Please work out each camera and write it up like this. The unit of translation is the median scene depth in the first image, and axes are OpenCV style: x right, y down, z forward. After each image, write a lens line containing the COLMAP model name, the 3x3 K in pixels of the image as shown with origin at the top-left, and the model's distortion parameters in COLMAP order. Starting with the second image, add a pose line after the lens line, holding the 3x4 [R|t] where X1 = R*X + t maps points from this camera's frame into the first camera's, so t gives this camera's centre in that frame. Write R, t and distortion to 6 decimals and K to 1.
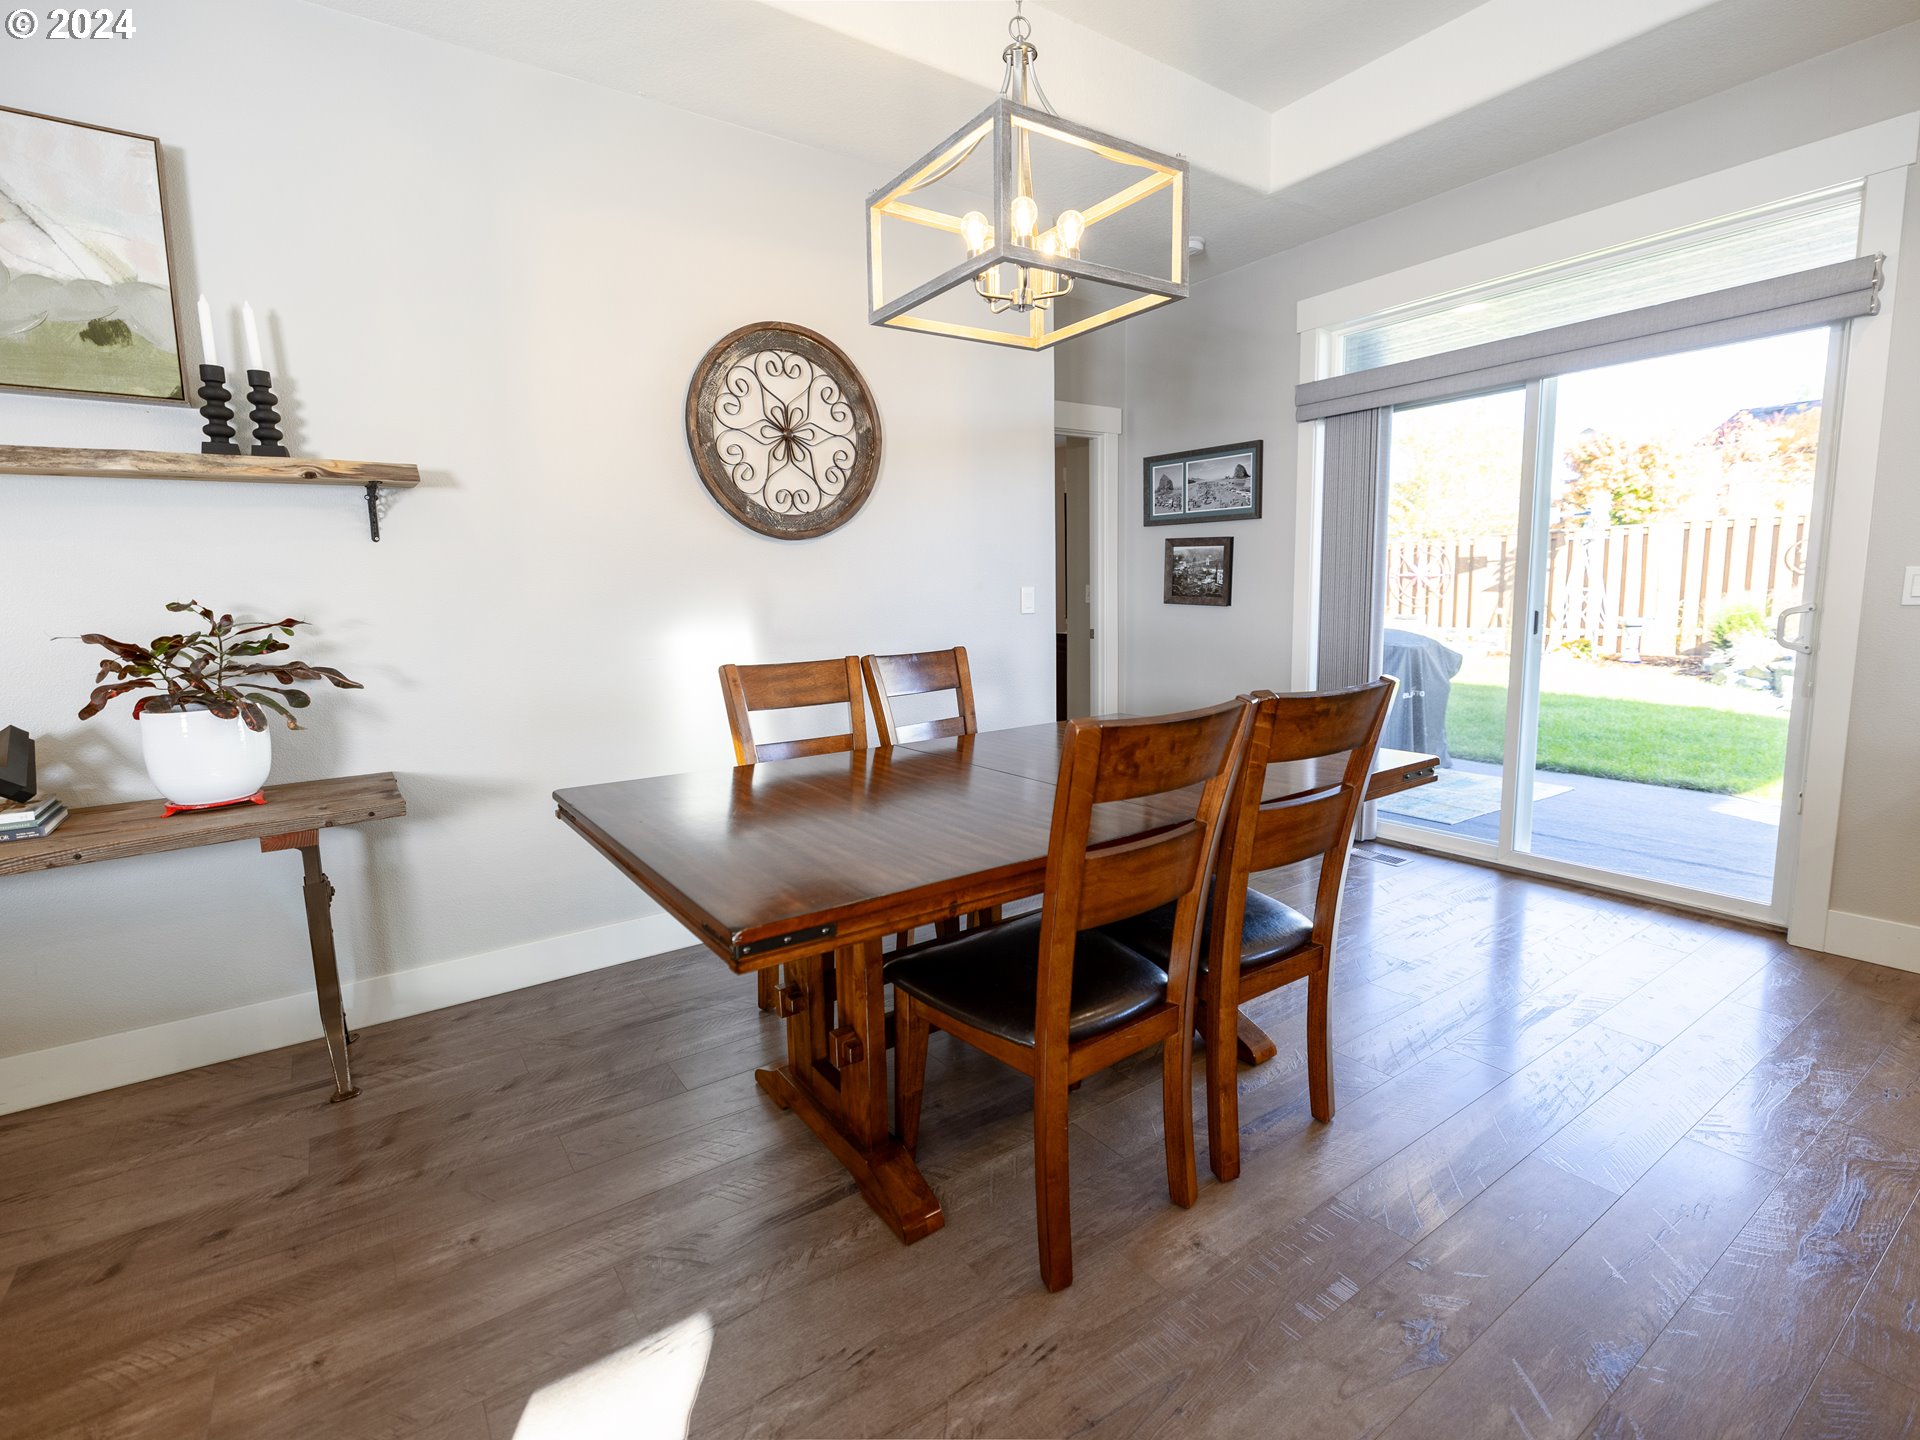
lens RADIAL K [[900.5, 0, 967.4], [0, 900.5, 707.6], [0, 0, 1]] dist [0.006515, 0.000012]
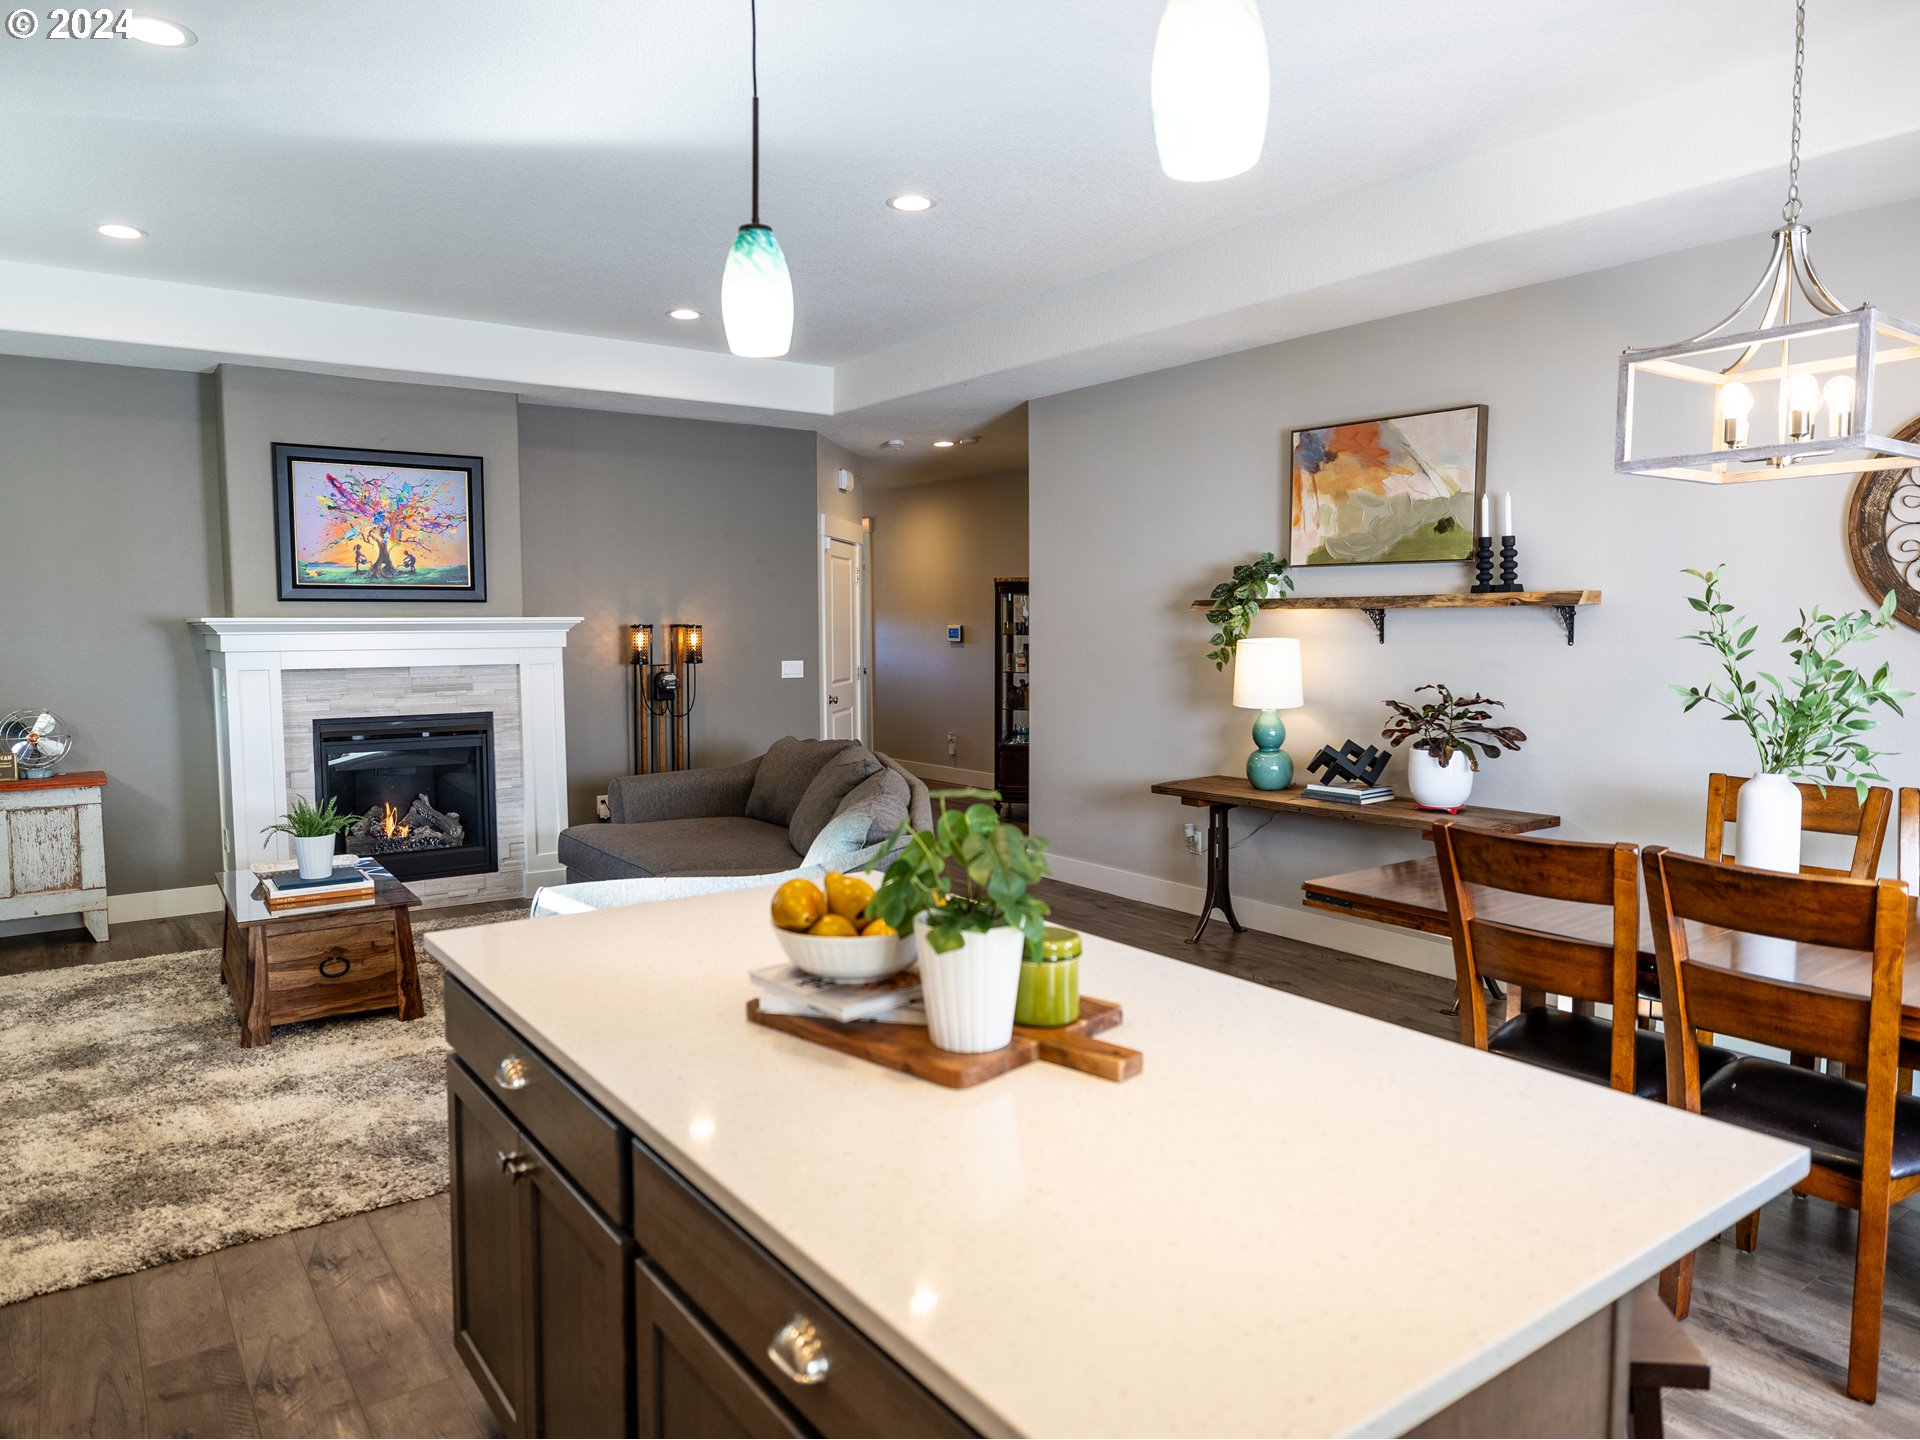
lens RADIAL K [[1266.5, 0, 960.0], [0, 1266.5, 720.0], [0, 0, 1]] dist [0.000872, -0.000006]
pose [[0.017422, 0.105435, -0.994274, 1.373291], [-0.124959, 0.986857, 0.102459, -0.173564], [0.992009, 0.122459, 0.030368, 0.063800]]
